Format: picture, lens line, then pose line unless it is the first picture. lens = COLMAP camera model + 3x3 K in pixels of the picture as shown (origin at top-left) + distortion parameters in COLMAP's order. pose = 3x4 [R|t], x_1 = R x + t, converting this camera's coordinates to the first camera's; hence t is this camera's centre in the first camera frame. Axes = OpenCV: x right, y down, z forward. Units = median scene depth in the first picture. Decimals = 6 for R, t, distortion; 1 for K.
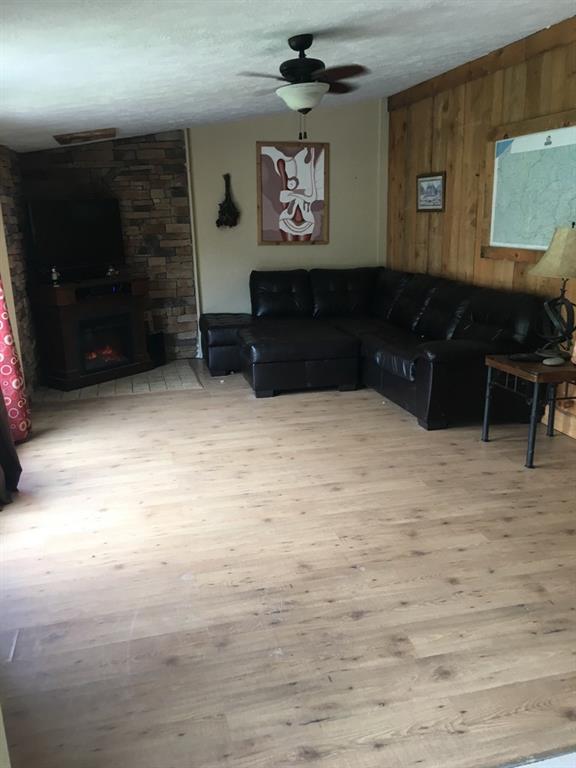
lens RADIAL K [[650.0, 0, 287.8], [0, 650.0, 385.8], [0, 0, 1]] dist [0.056988, -0.019830]
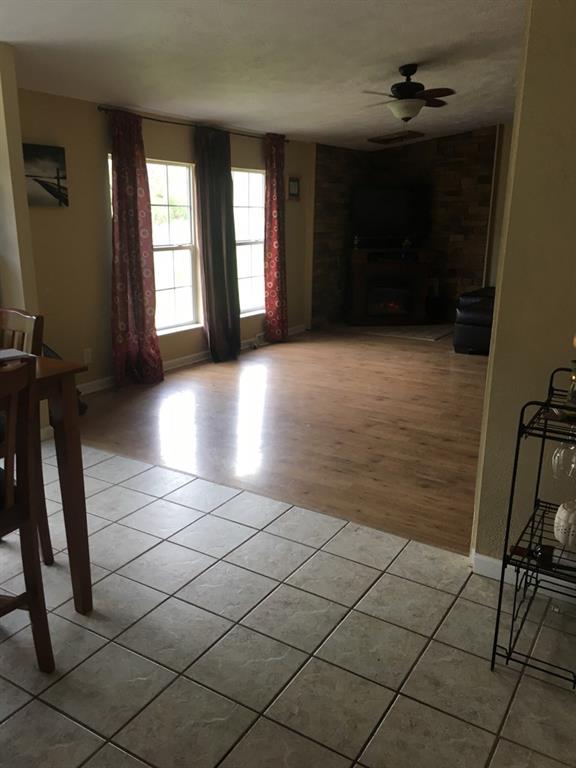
lens RADIAL K [[650.0, 0, 285.5], [0, 650.0, 385.4], [0, 0, 1]] dist [0.056988, -0.019830]
pose [[0.703316, 0.219048, -0.676288, 0.804711], [-0.209538, 0.972955, 0.097225, 0.037325], [0.679294, 0.073328, 0.730193, -0.119656]]
